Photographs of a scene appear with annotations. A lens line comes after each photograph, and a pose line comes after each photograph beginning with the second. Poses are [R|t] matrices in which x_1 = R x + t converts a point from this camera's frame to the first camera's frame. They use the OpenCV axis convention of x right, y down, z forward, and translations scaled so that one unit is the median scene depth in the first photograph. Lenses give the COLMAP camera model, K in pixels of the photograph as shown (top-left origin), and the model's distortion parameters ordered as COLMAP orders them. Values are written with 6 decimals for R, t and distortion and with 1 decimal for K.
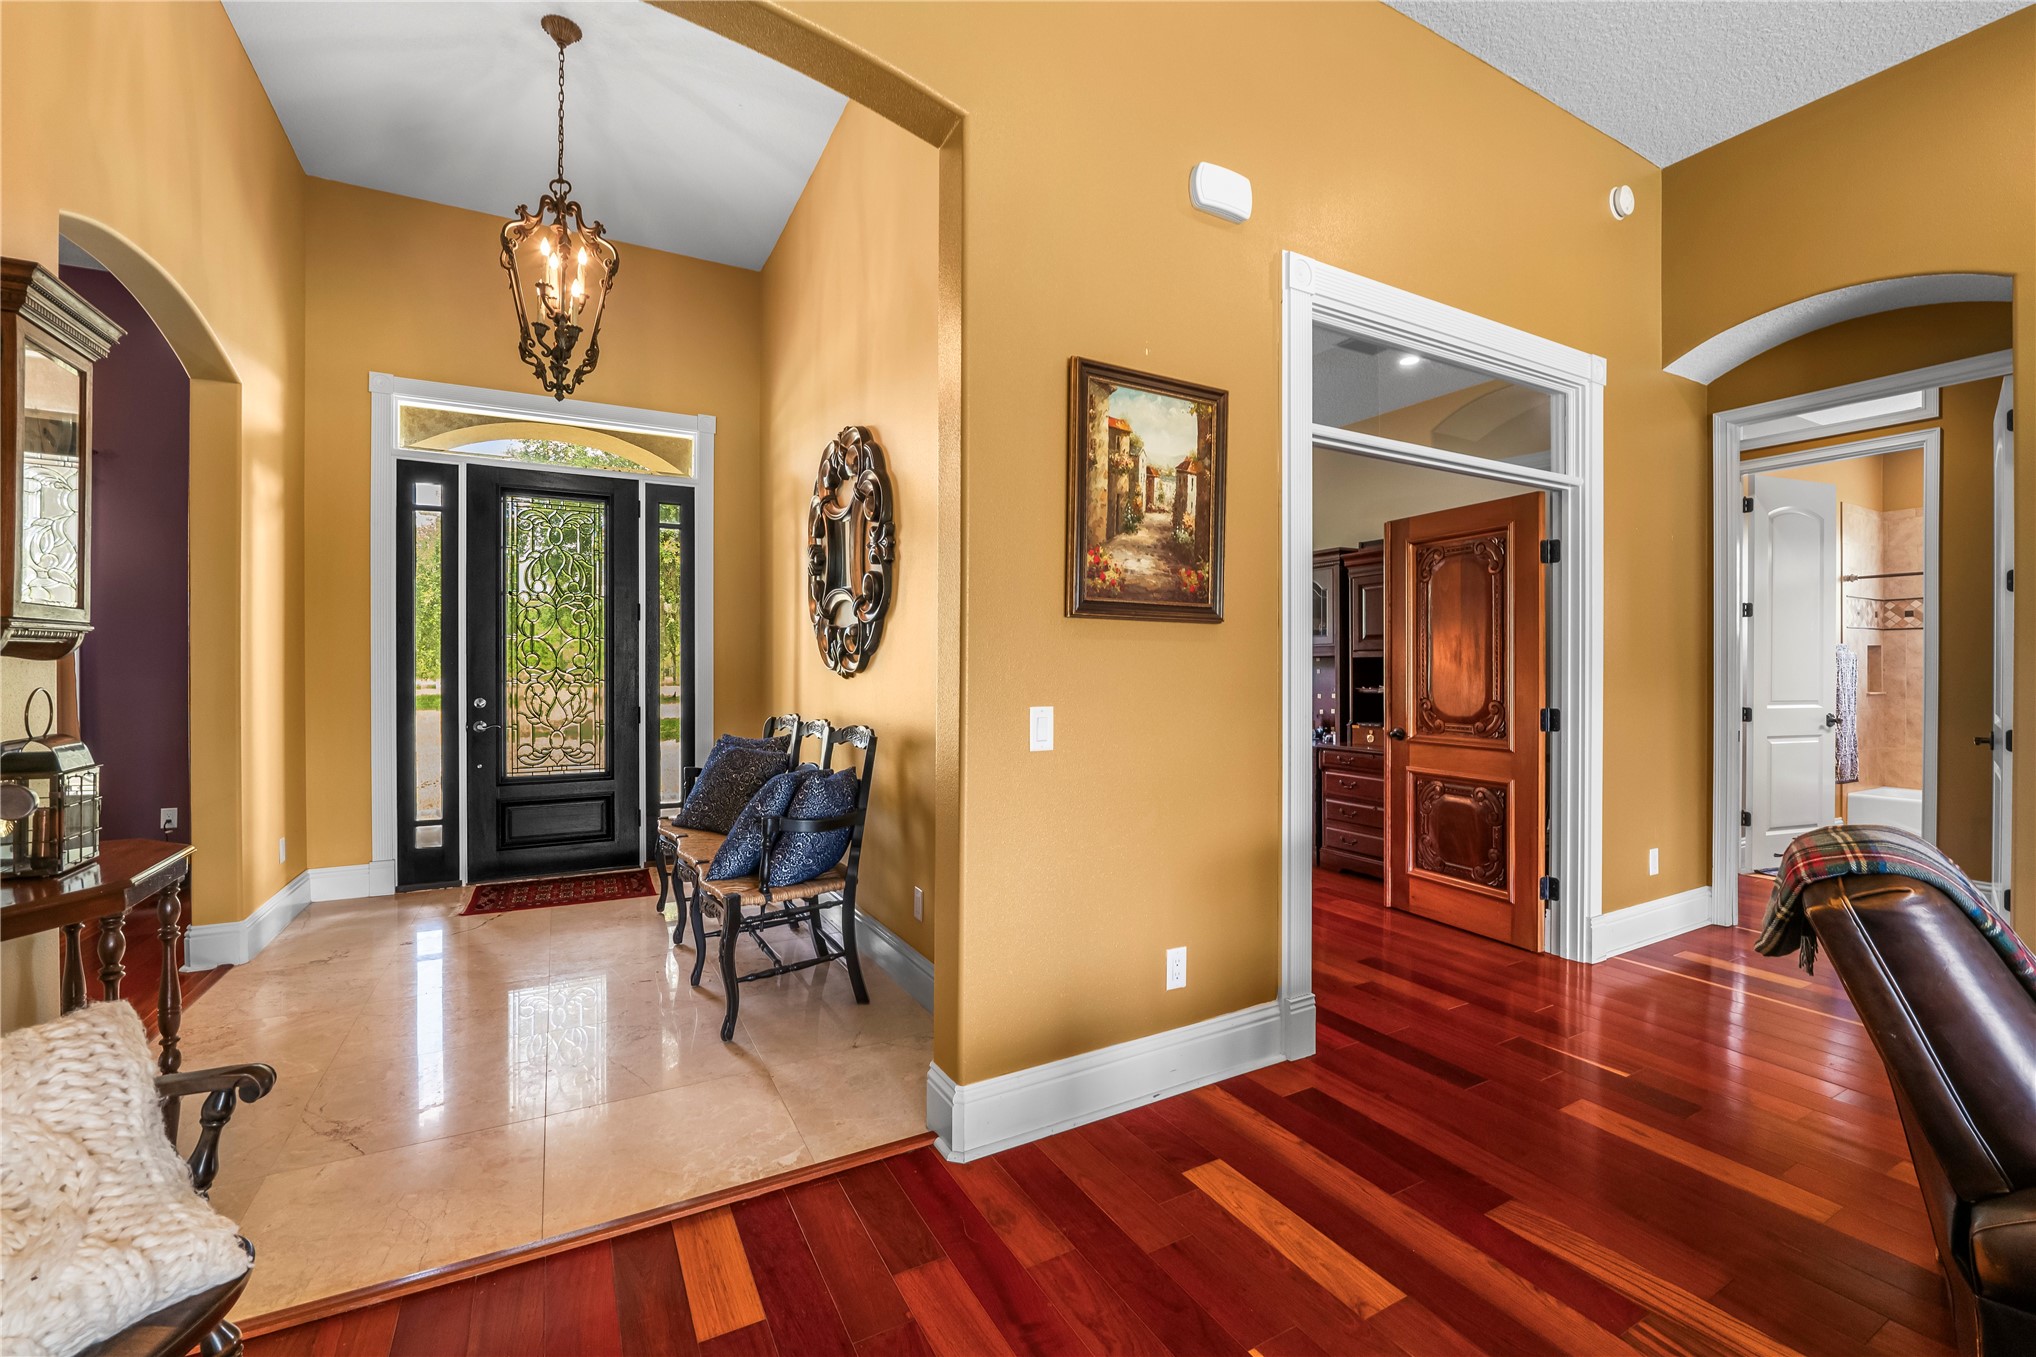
lens RADIAL K [[834.2, 0, 1013.3], [0, 834.2, 666.7], [0, 0, 1]] dist [-0.012569, 0.001105]
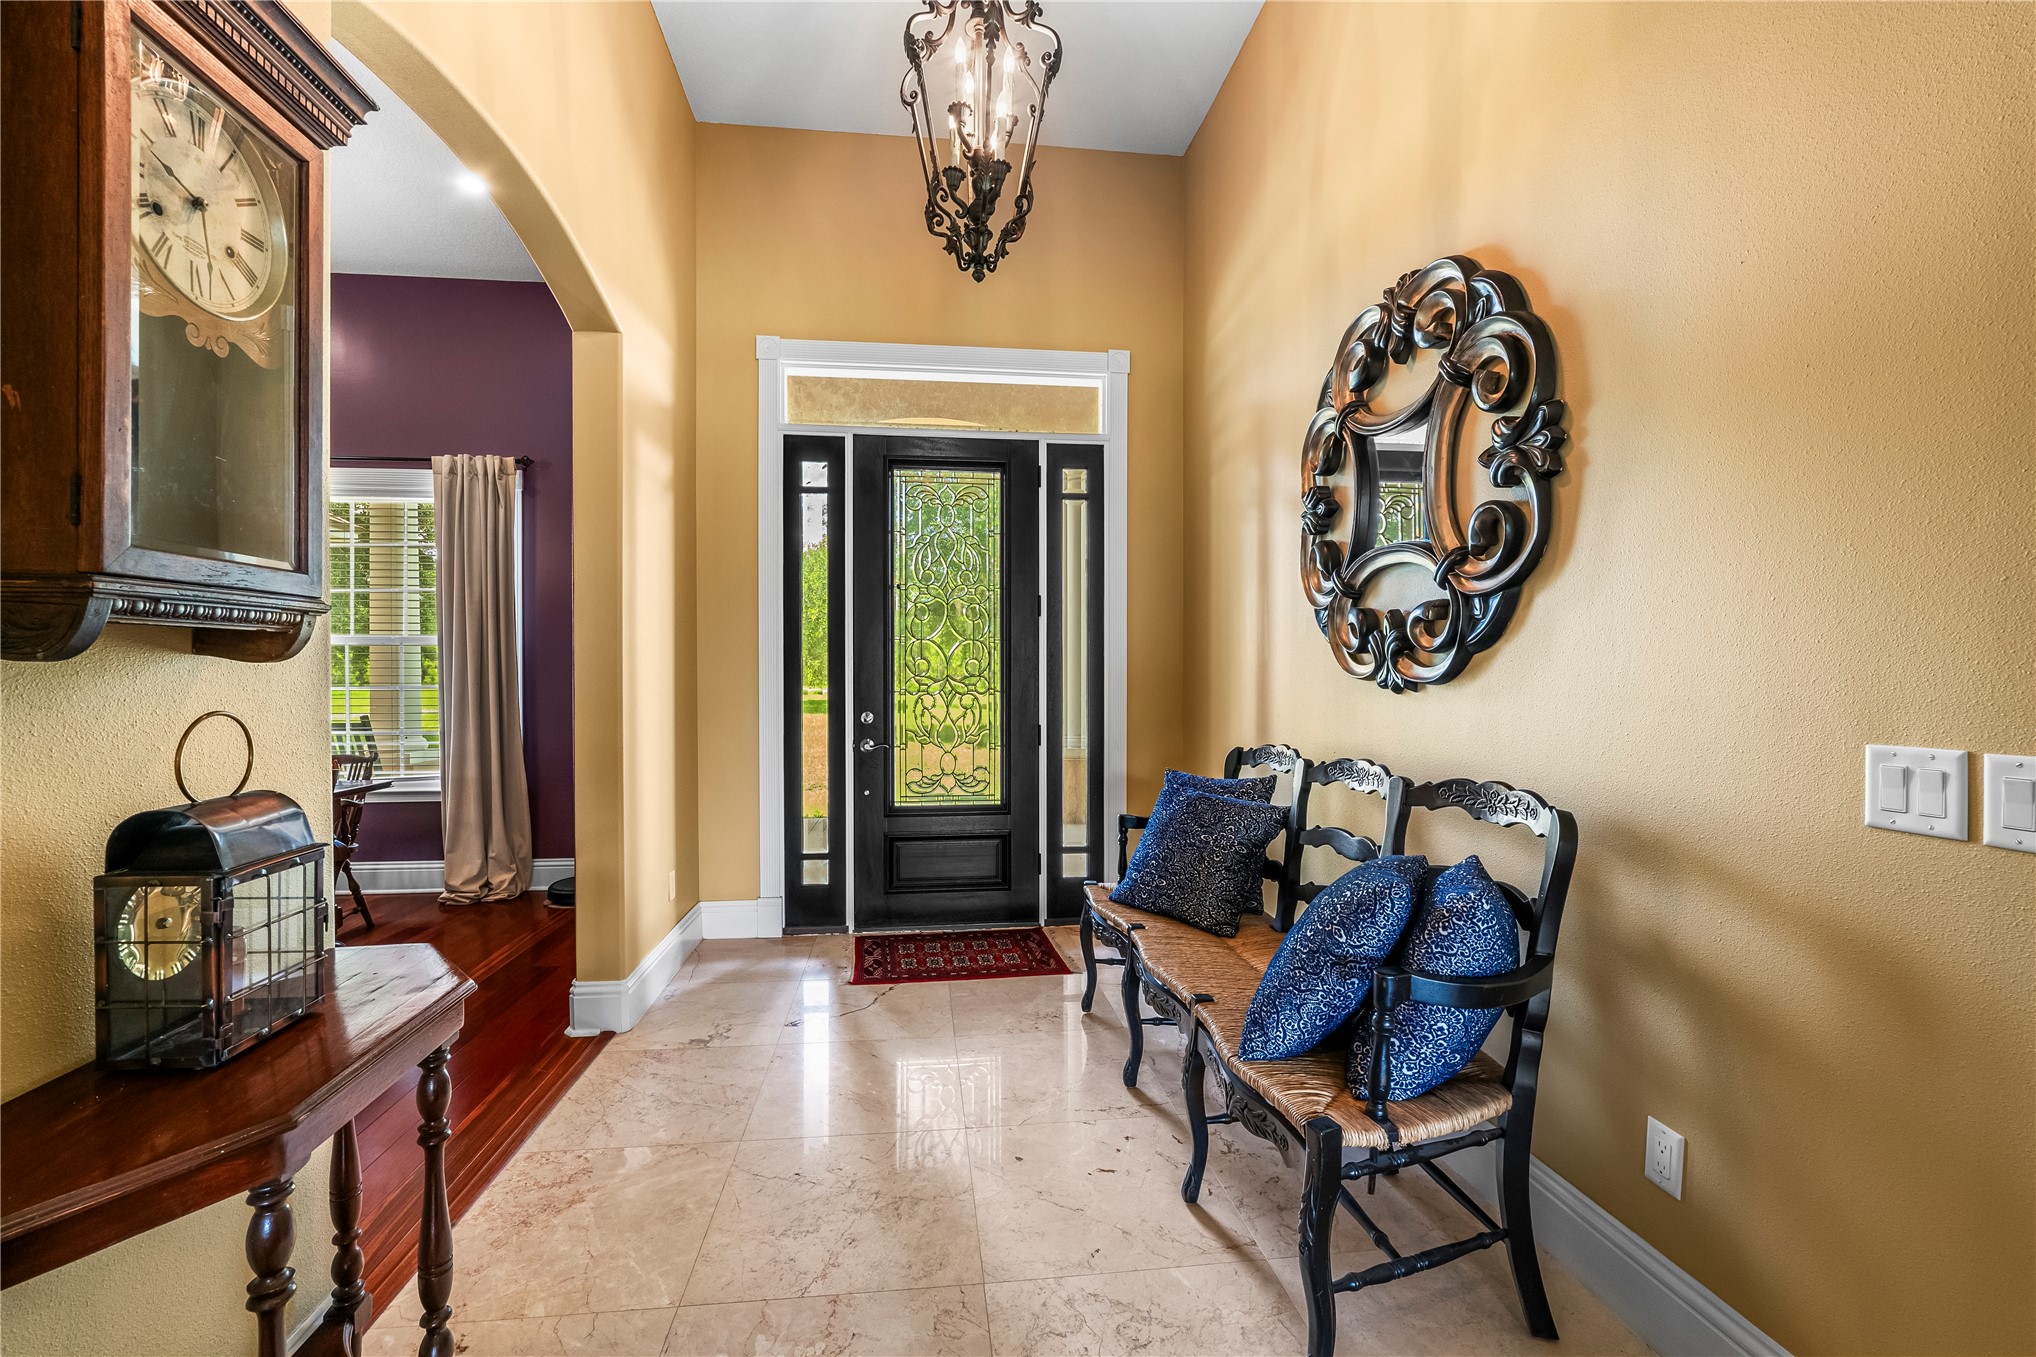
lens RADIAL K [[834.2, 0, 1016.2], [0, 834.2, 677.7], [0, 0, 1]] dist [-0.012569, 0.001105]
pose [[0.929575, 0.000801, -0.368633, -0.211629], [0.000095, 0.999997, 0.002412, 0.001414], [0.368634, -0.002277, 0.929572, 0.299979]]
